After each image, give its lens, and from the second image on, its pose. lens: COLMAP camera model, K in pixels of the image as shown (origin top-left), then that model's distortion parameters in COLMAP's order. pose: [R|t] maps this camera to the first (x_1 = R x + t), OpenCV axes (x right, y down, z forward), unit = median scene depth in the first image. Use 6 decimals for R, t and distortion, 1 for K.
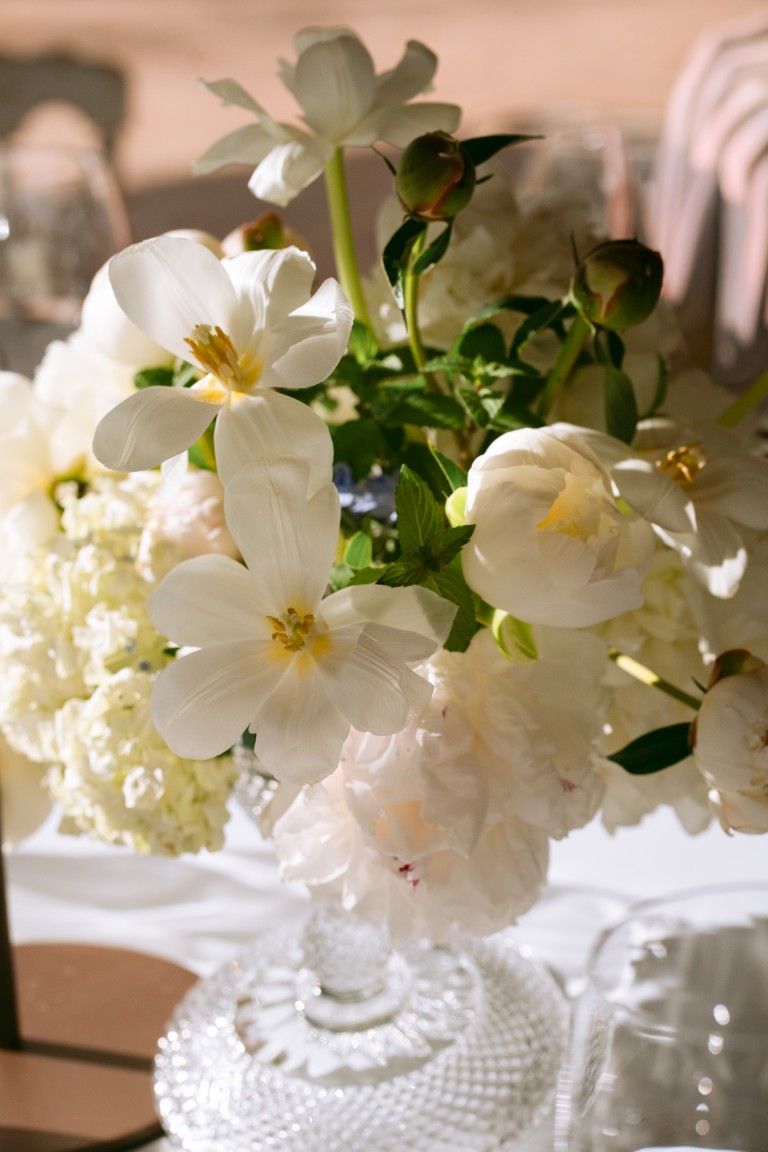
lens RADIAL K [[2939.8, 0, 384.0], [0, 2939.8, 576.0], [0, 0, 1]] dist [0.006288, -0.342246]
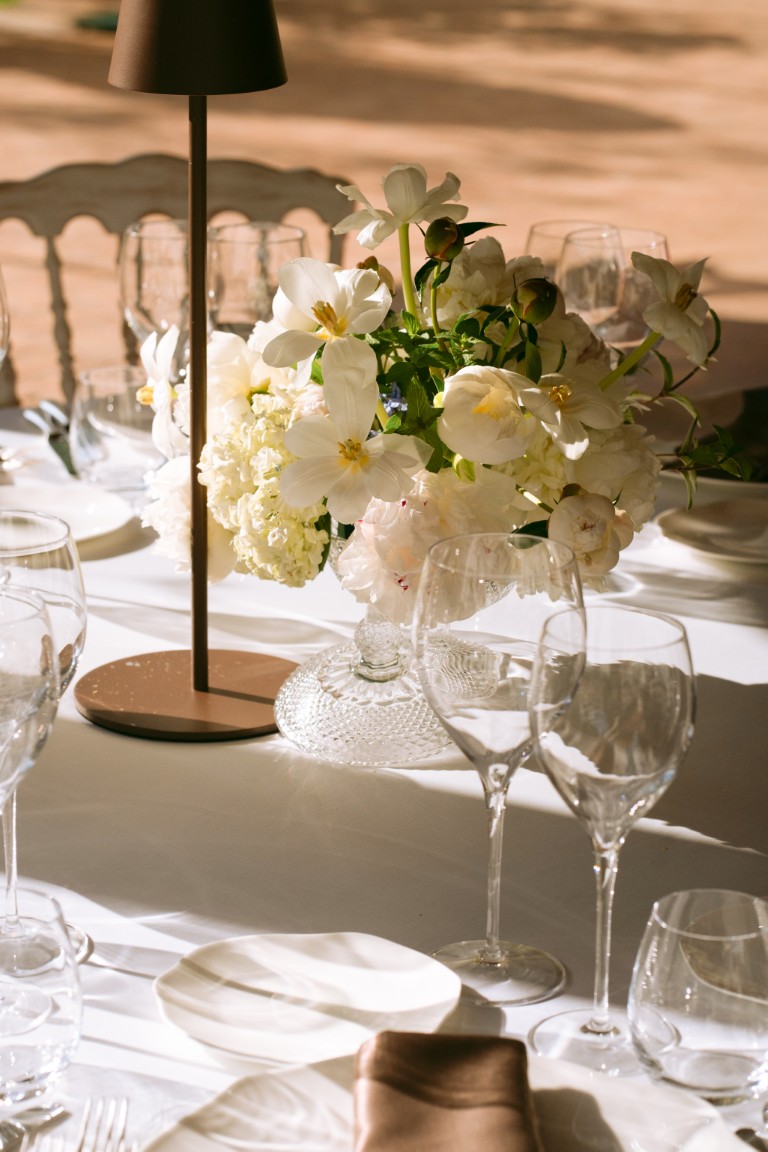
lens RADIAL K [[2806.9, 0, 384.0], [0, 2806.9, 576.0], [0, 0, 1]] dist [-0.093004, 0.044691]
pose [[0.992297, 0.081179, -0.093572, 0.171819], [-0.084855, 0.995743, -0.035999, 0.163588], [0.090251, 0.043661, 0.994961, -0.888972]]
